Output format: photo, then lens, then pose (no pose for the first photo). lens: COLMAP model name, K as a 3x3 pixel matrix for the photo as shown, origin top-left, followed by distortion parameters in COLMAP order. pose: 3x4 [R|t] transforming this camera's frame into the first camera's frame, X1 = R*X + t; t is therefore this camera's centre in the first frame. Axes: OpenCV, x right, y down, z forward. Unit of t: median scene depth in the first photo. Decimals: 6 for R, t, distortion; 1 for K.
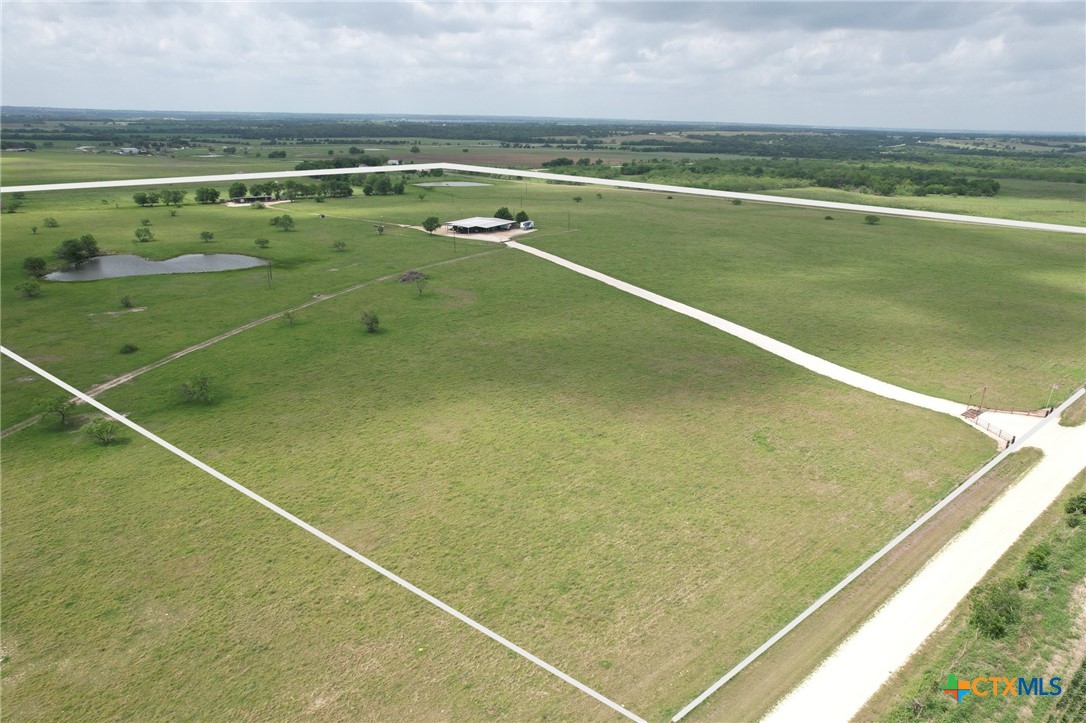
lens RADIAL K [[677.3, 0, 541.1], [0, 677.3, 346.8], [0, 0, 1]] dist [-0.033829, 0.001737]
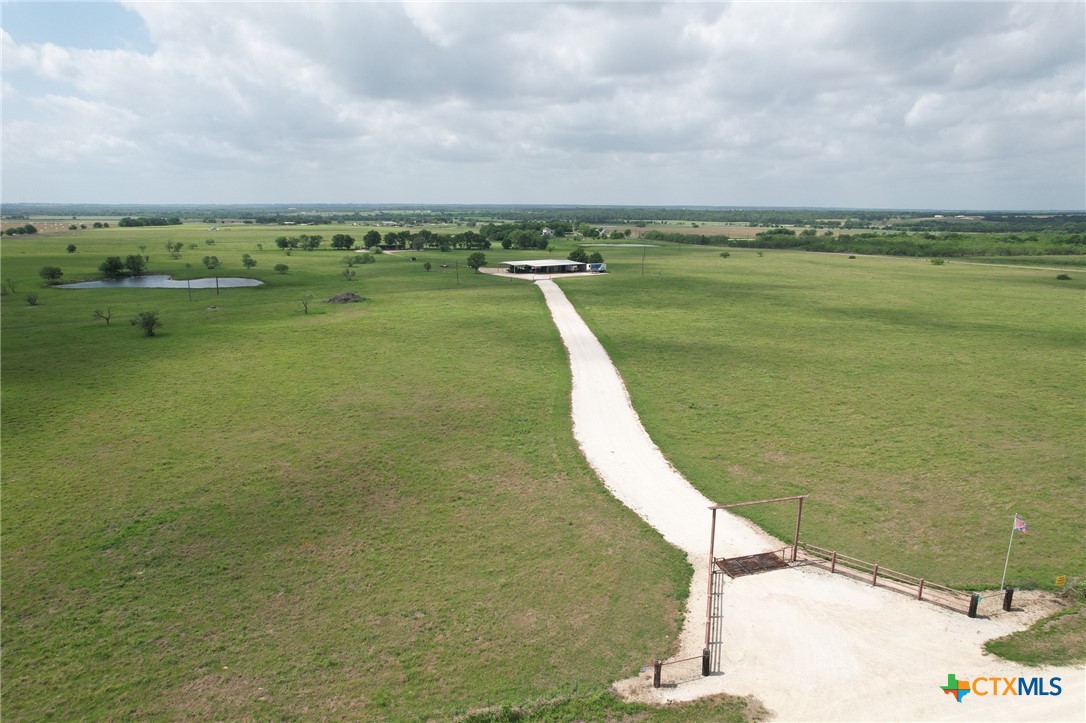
lens RADIAL K [[655.2, 0, 598.3], [0, 655.2, 363.2], [0, 0, 1]] dist [0.034442, -0.071963]
pose [[0.928608, 0.064214, -0.365464, 0.290862], [-0.104910, 0.990162, -0.092591, 0.013659], [0.355923, 0.124321, 0.926209, 0.260171]]
